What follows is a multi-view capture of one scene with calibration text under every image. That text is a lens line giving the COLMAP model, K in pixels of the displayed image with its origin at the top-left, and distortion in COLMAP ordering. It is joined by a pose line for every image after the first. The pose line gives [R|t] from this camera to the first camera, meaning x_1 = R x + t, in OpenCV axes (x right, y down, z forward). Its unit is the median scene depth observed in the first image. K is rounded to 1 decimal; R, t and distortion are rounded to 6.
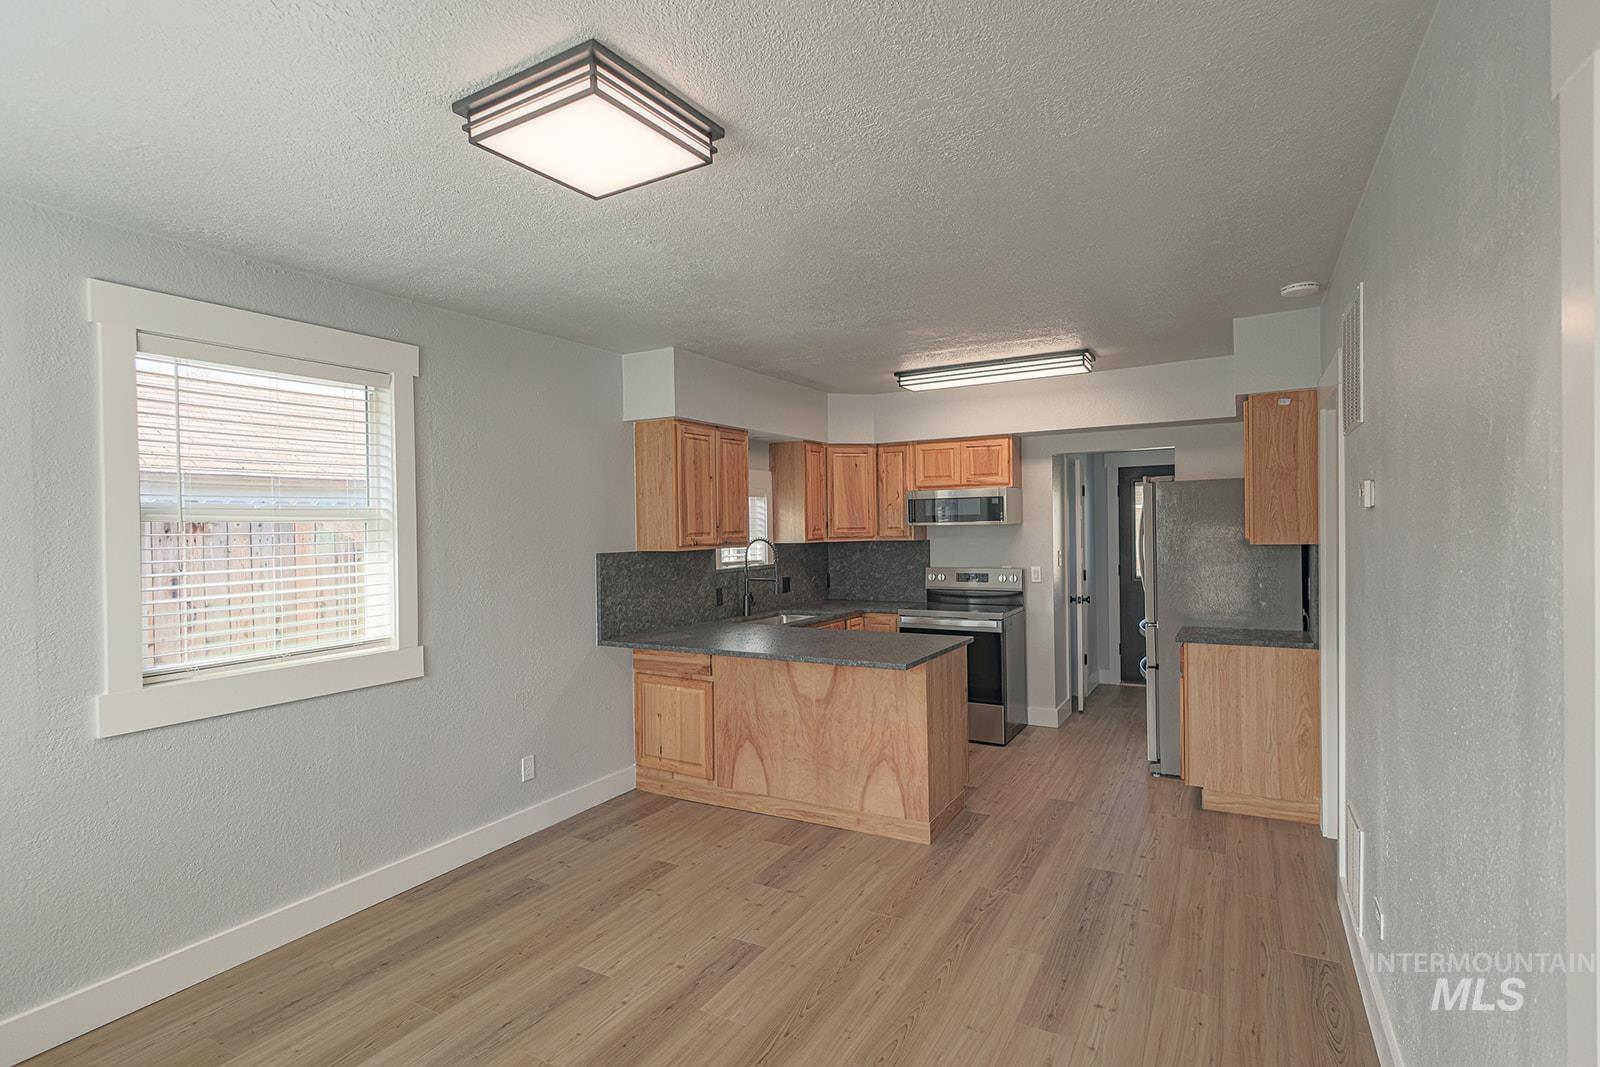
lens RADIAL K [[782.1, 0, 803.0], [0, 782.1, 539.3], [0, 0, 1]] dist [-0.000208, 0.002121]
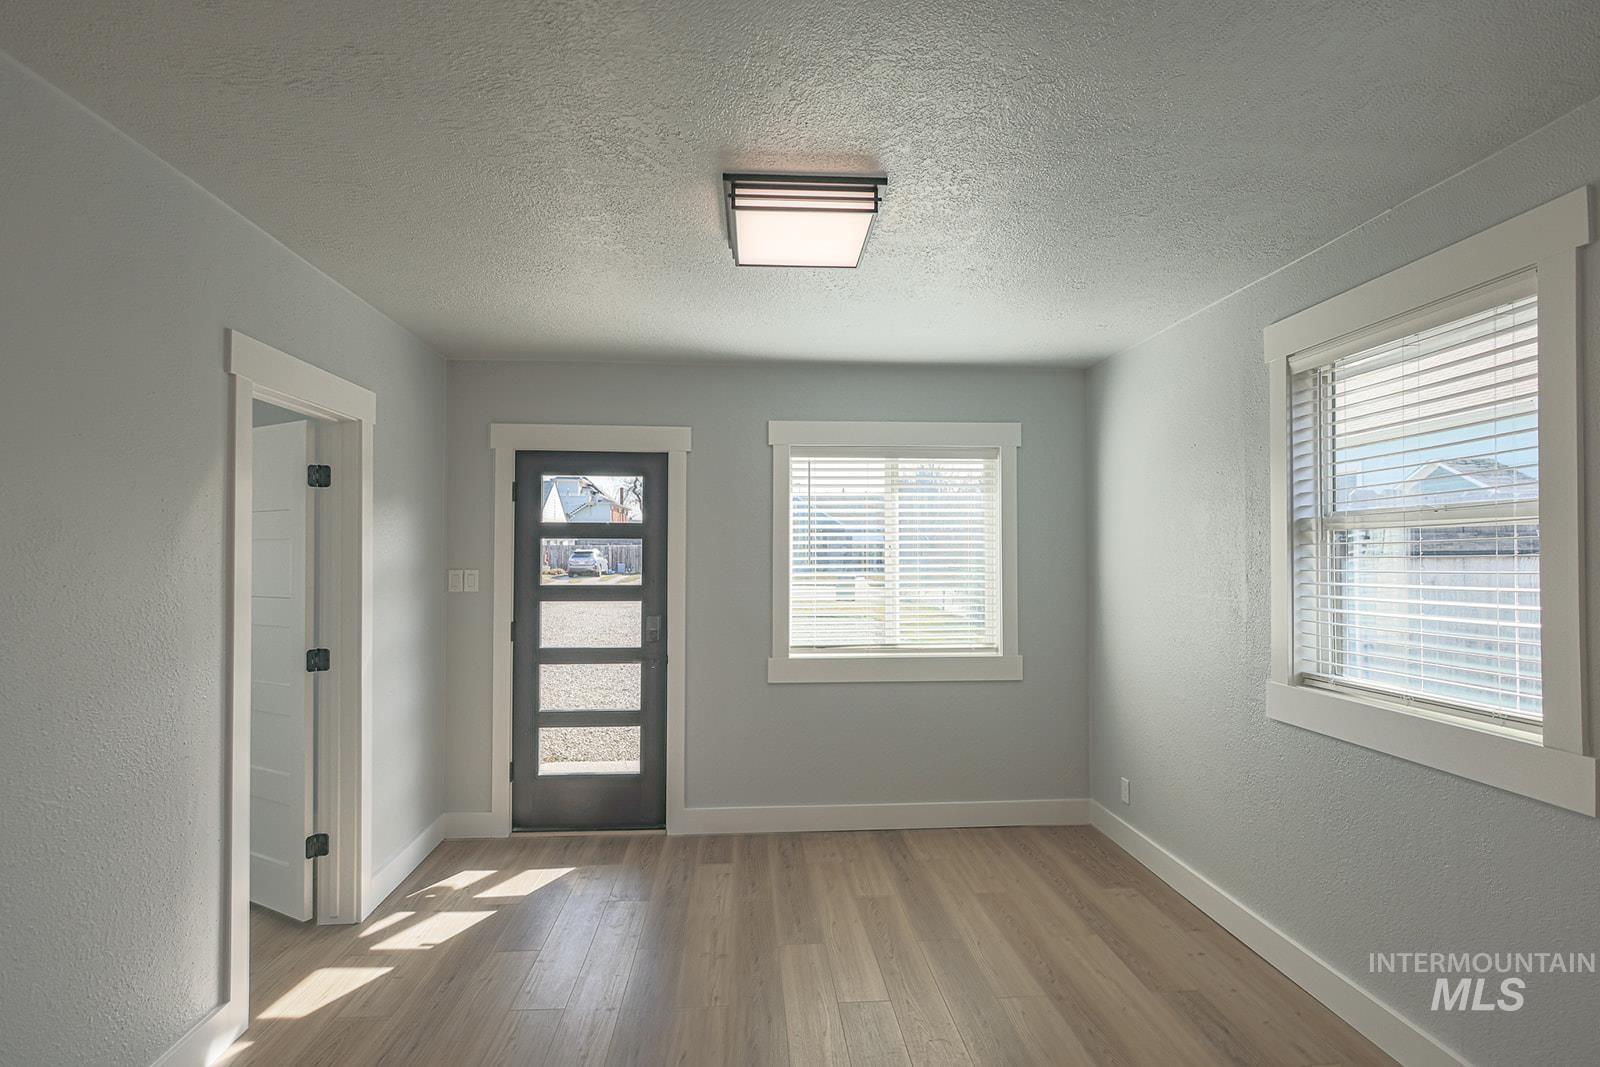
lens RADIAL K [[782.1, 0, 802.2], [0, 782.1, 545.3], [0, 0, 1]] dist [-0.000208, 0.002121]
pose [[-0.829410, 0.009373, -0.558561, 0.186078], [0.006383, 0.999953, 0.007302, -0.009152], [0.558604, 0.002491, -0.829431, 0.882298]]
